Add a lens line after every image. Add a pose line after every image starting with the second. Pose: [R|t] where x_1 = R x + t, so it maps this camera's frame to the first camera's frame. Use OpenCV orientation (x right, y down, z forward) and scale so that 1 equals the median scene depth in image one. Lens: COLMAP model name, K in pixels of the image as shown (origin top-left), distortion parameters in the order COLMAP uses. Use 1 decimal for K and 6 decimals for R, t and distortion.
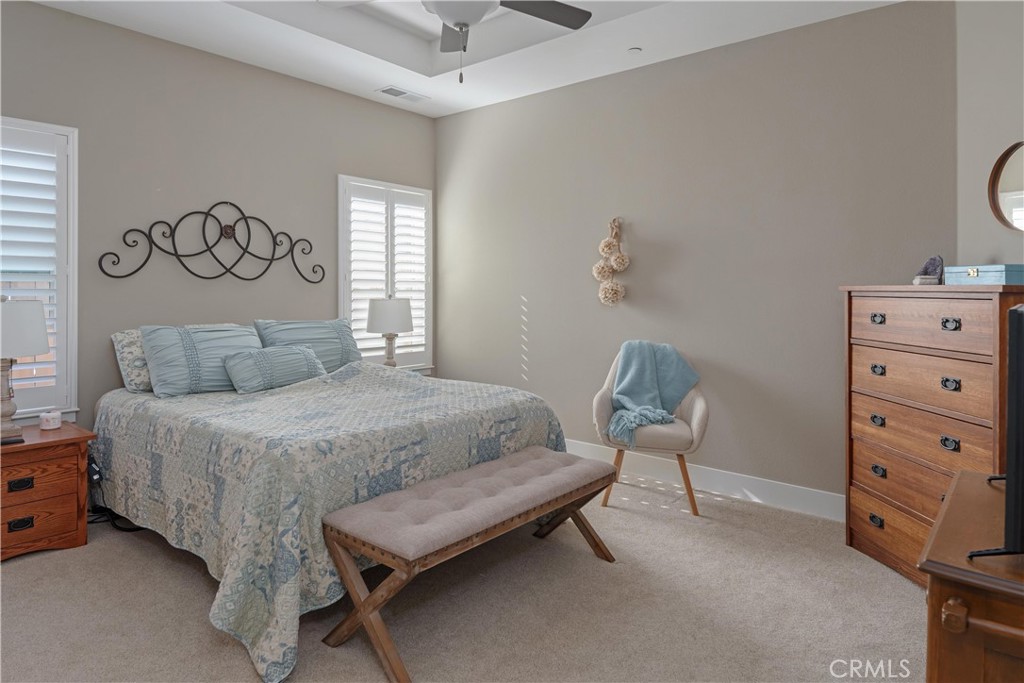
lens RADIAL K [[614.6, 0, 511.5], [0, 614.6, 336.6], [0, 0, 1]] dist [0.006206, -0.001325]
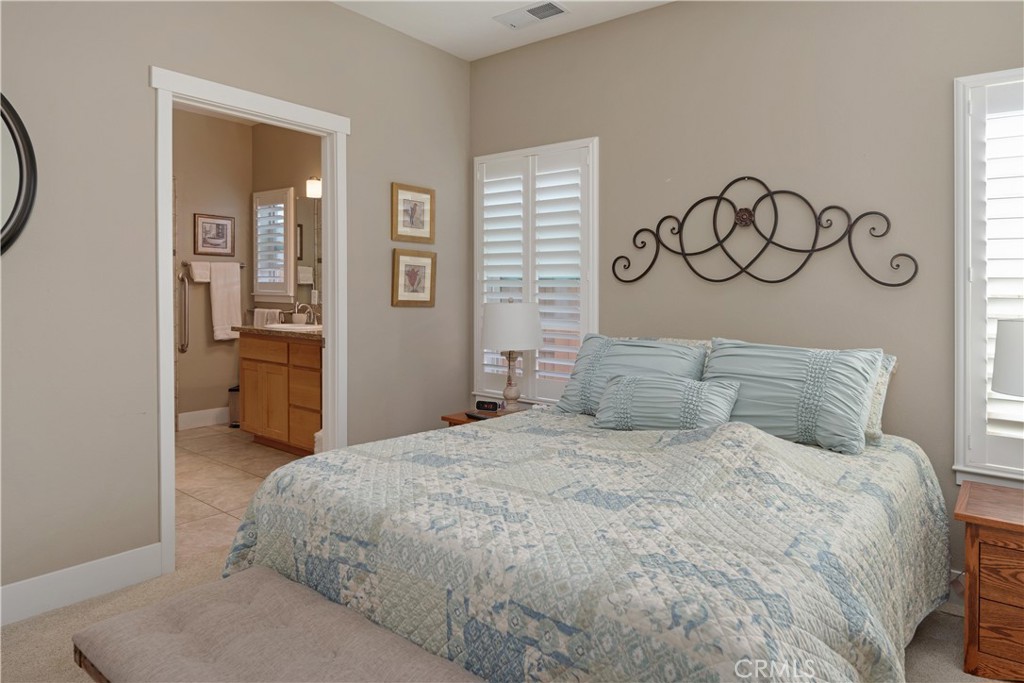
lens RADIAL K [[614.6, 0, 512.7], [0, 614.6, 336.7], [0, 0, 1]] dist [0.006206, -0.001325]
pose [[0.042347, 0.063927, -0.997056, 0.280484], [-0.093612, 0.993815, 0.059743, -0.047548], [0.994708, 0.090807, 0.048069, 0.719229]]
